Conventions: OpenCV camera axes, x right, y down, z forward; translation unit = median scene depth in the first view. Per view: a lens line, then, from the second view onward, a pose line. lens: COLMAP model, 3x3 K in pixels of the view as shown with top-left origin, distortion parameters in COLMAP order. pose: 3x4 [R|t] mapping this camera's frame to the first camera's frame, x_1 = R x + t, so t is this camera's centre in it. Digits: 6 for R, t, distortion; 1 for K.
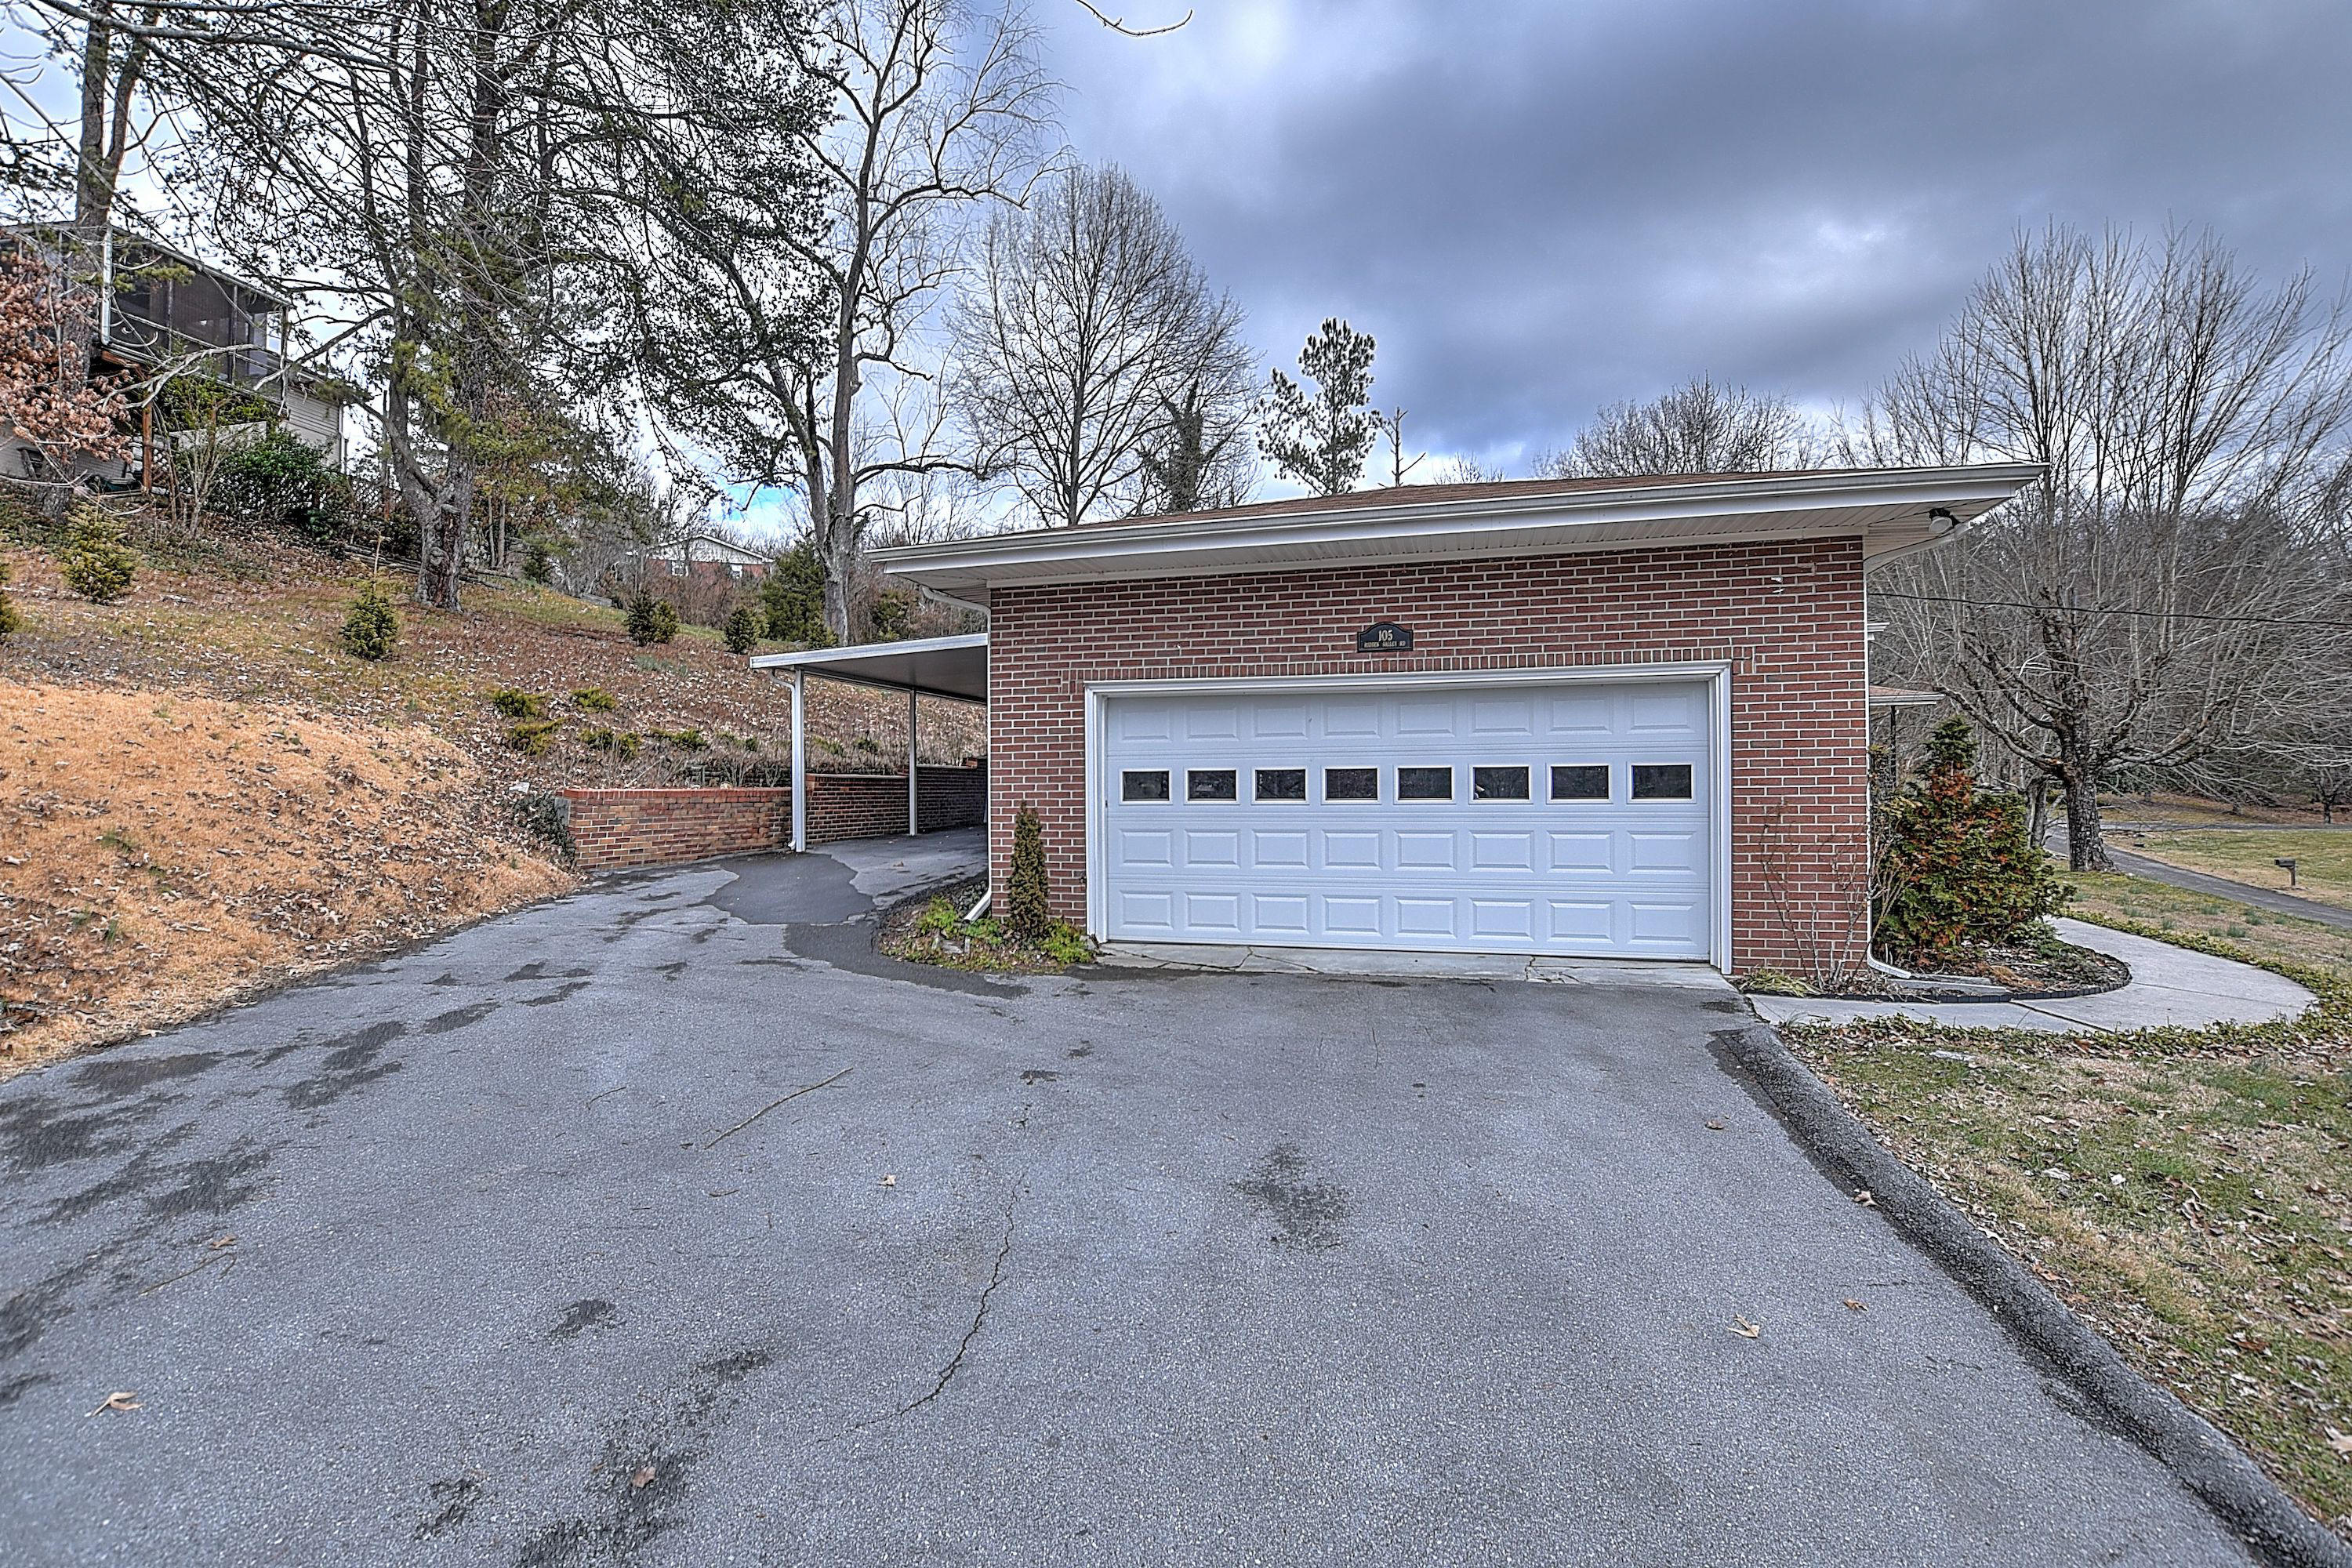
lens RADIAL K [[1037.5, 0, 1162.4], [0, 1037.5, 791.6], [0, 0, 1]] dist [-0.041002, 0.007881]
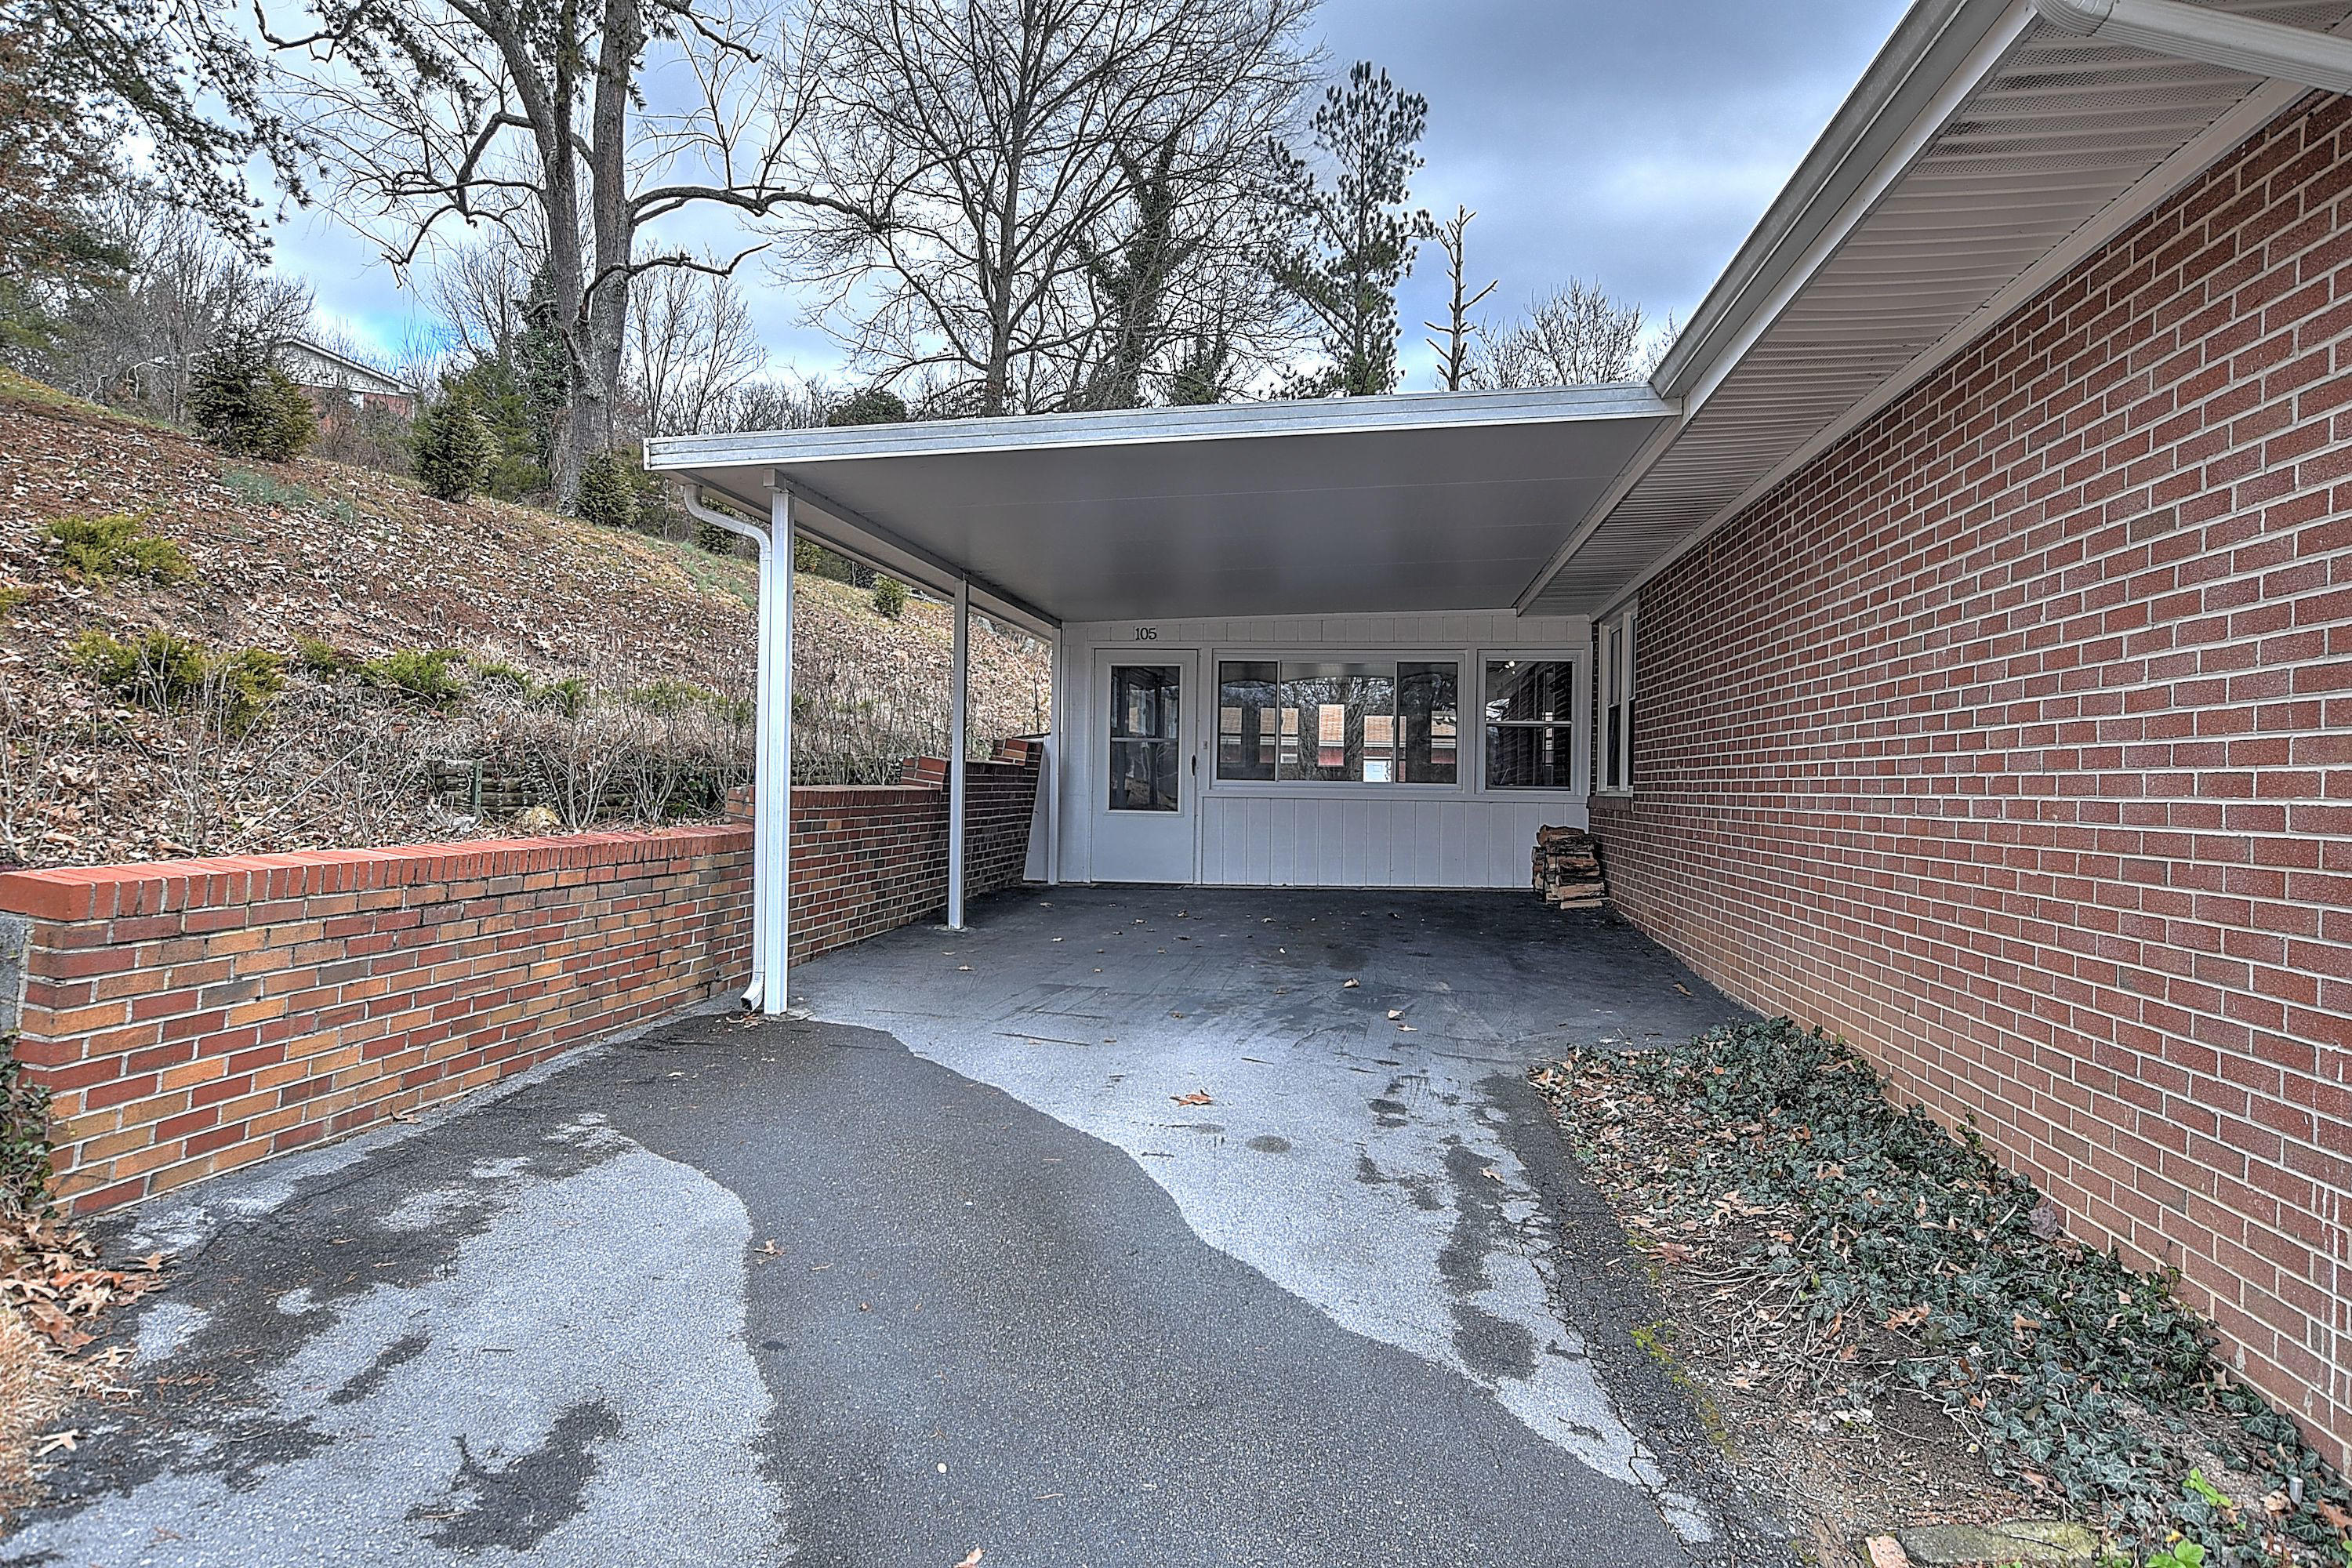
lens RADIAL K [[1429.4, 0, 1176.0], [0, 1429.4, 784.0], [0, 0, 1]] dist [-0.008345, -0.001594]
pose [[0.988287, 0.025042, 0.150539, -0.277289], [-0.025735, 0.999665, 0.002659, -0.022763], [-0.150422, -0.006502, 0.988601, 0.480480]]
